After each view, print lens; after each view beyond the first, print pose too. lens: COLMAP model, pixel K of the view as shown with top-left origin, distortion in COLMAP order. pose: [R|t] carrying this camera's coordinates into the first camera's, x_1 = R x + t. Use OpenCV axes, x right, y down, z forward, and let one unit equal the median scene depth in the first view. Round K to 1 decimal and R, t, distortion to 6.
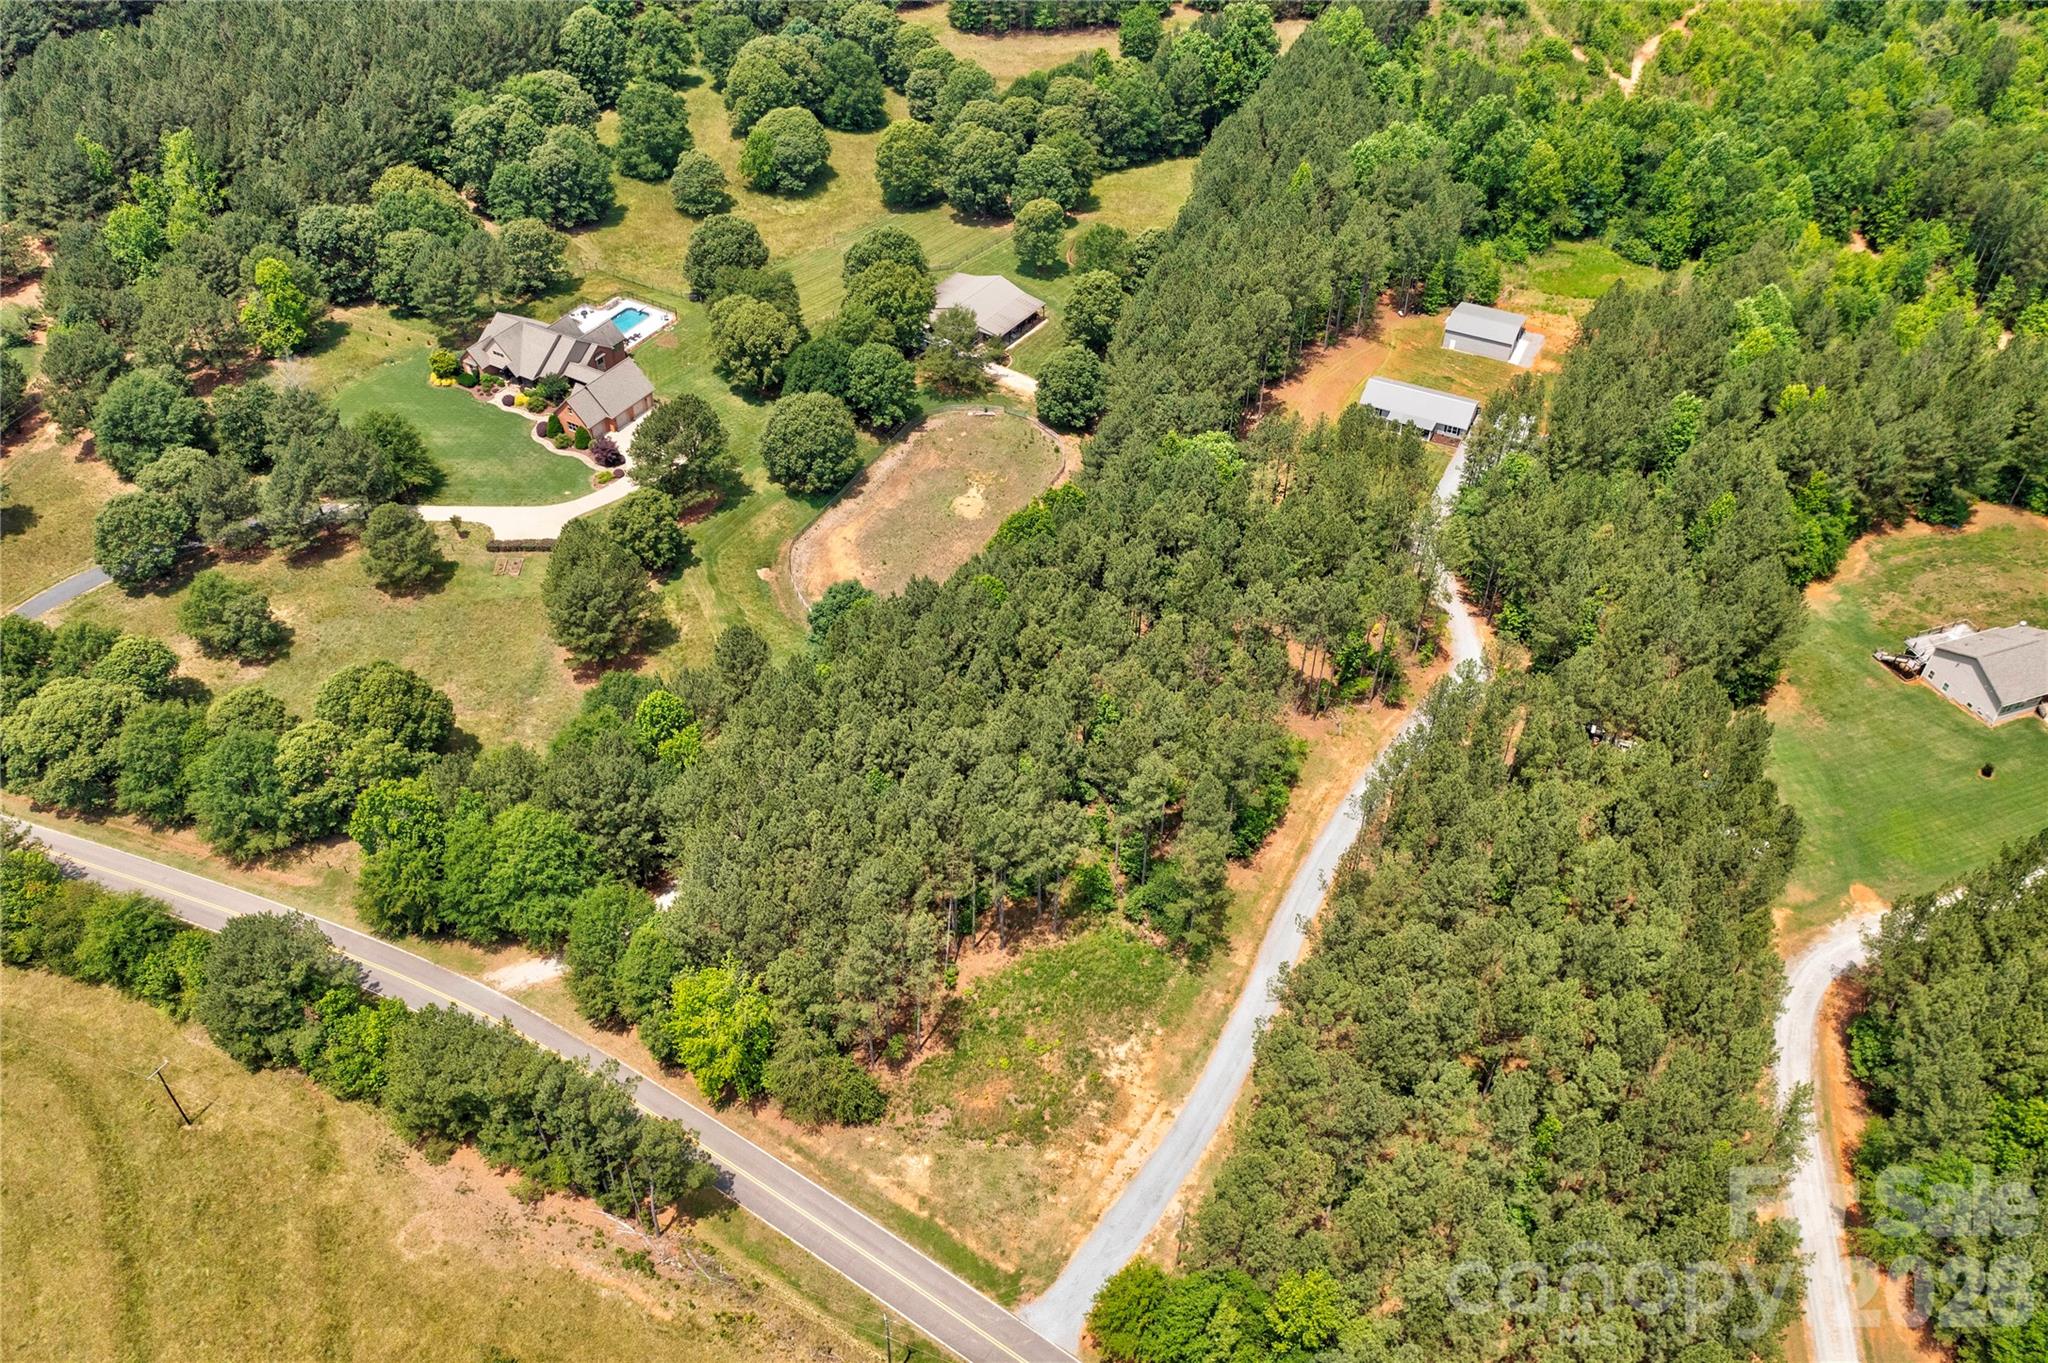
lens RADIAL K [[1611.9, 0, 1019.5], [0, 1611.9, 694.0], [0, 0, 1]] dist [-0.000203, 0.017425]
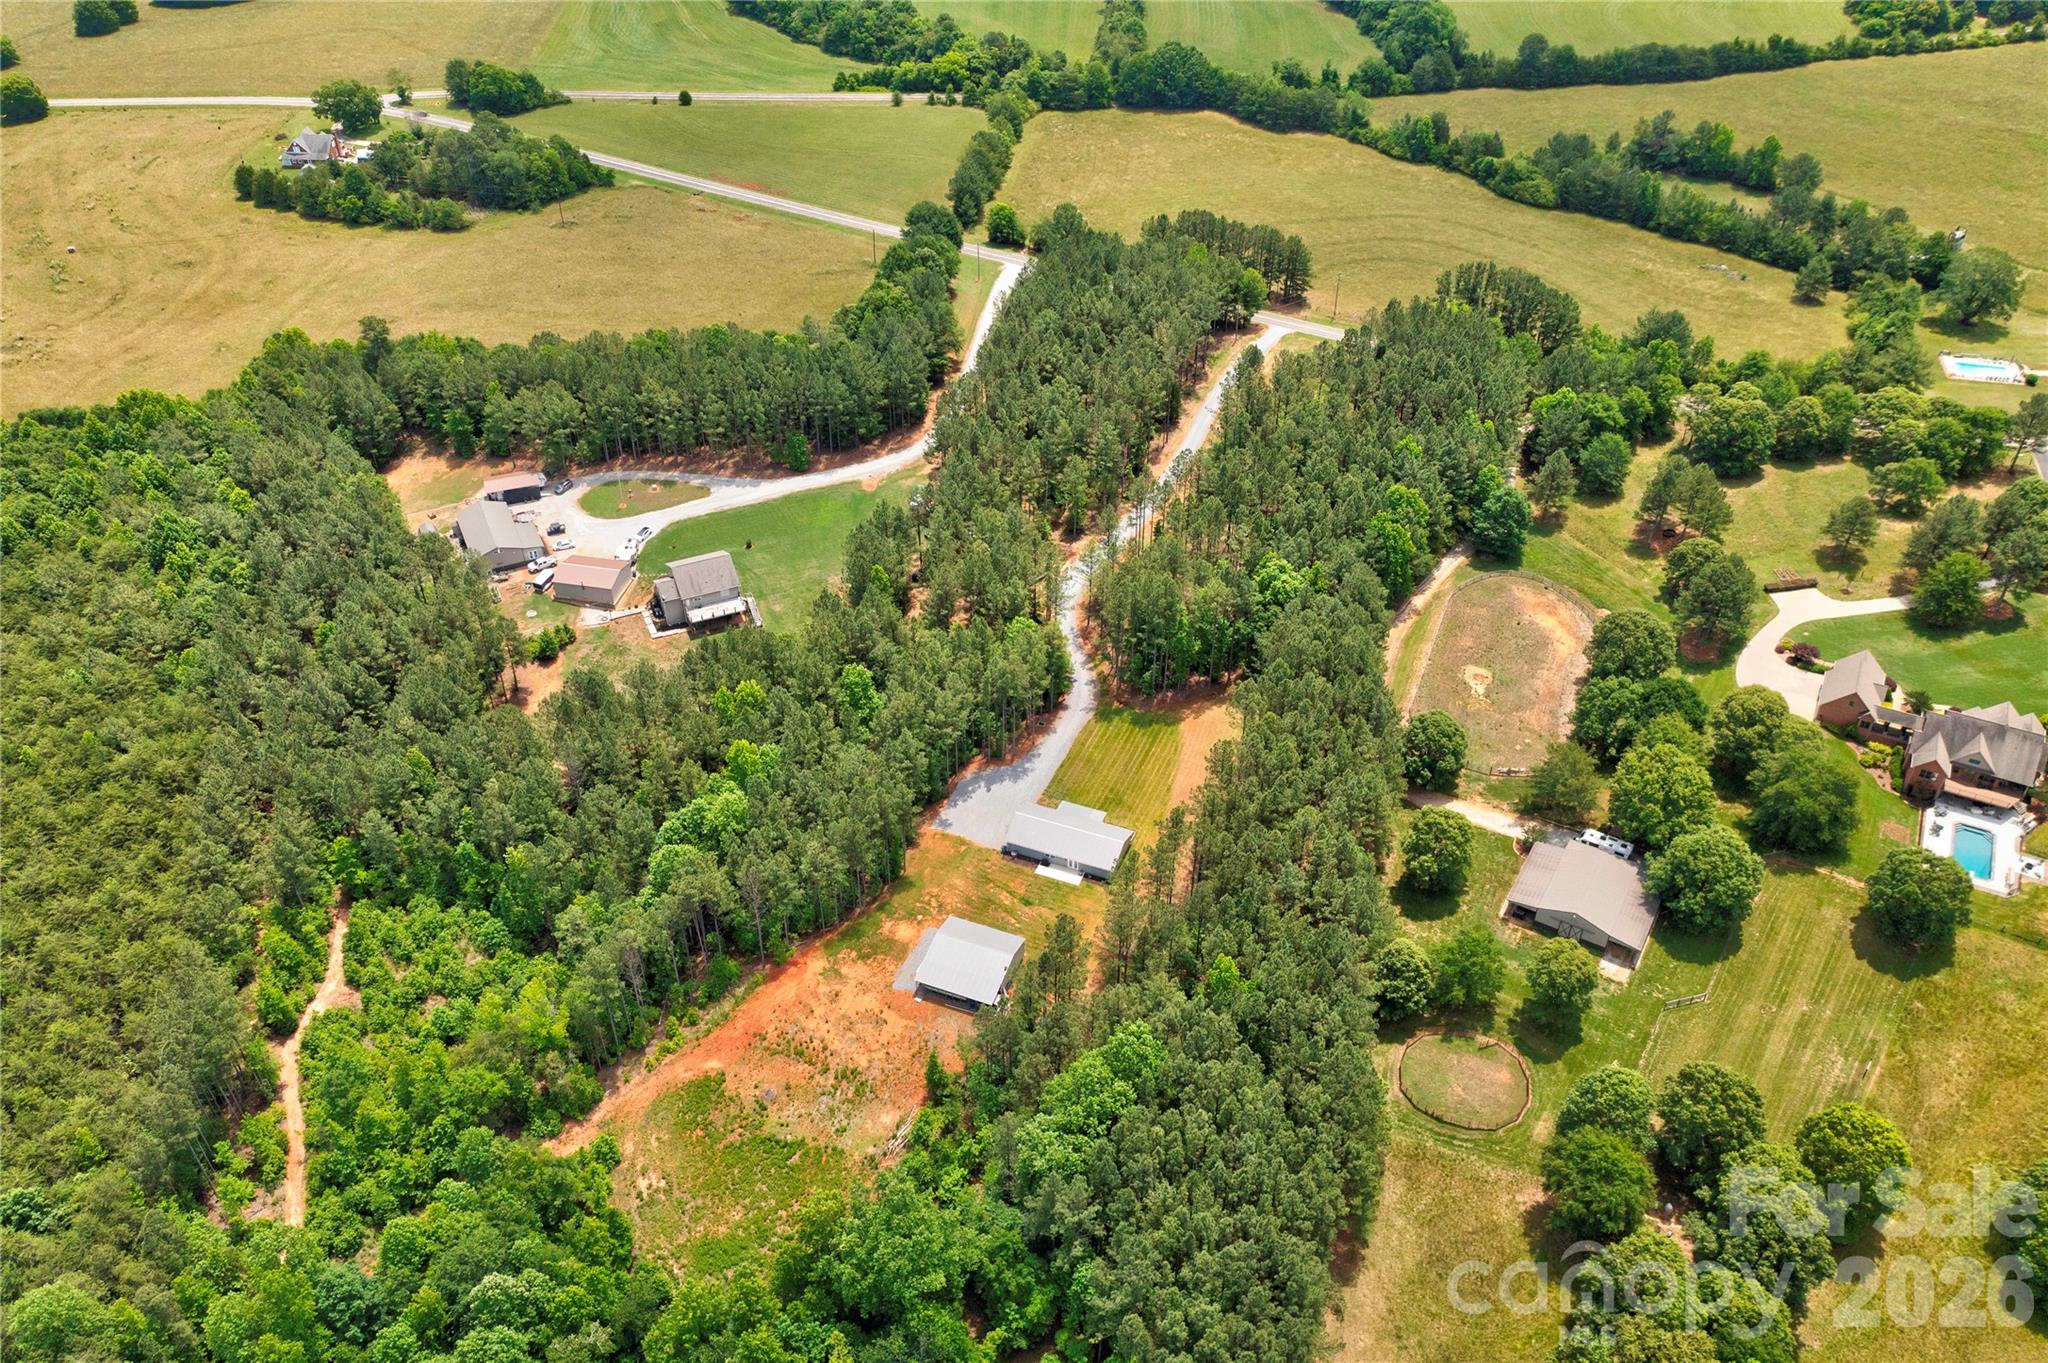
lens RADIAL K [[1611.9, 0, 1021.1], [0, 1611.9, 685.3], [0, 0, 1]] dist [-0.000203, 0.017425]
pose [[-0.998068, 0.038400, -0.048840, 0.328128], [-0.042366, 0.154320, 0.987112, -1.159763], [0.045442, 0.987274, -0.152395, 1.087277]]
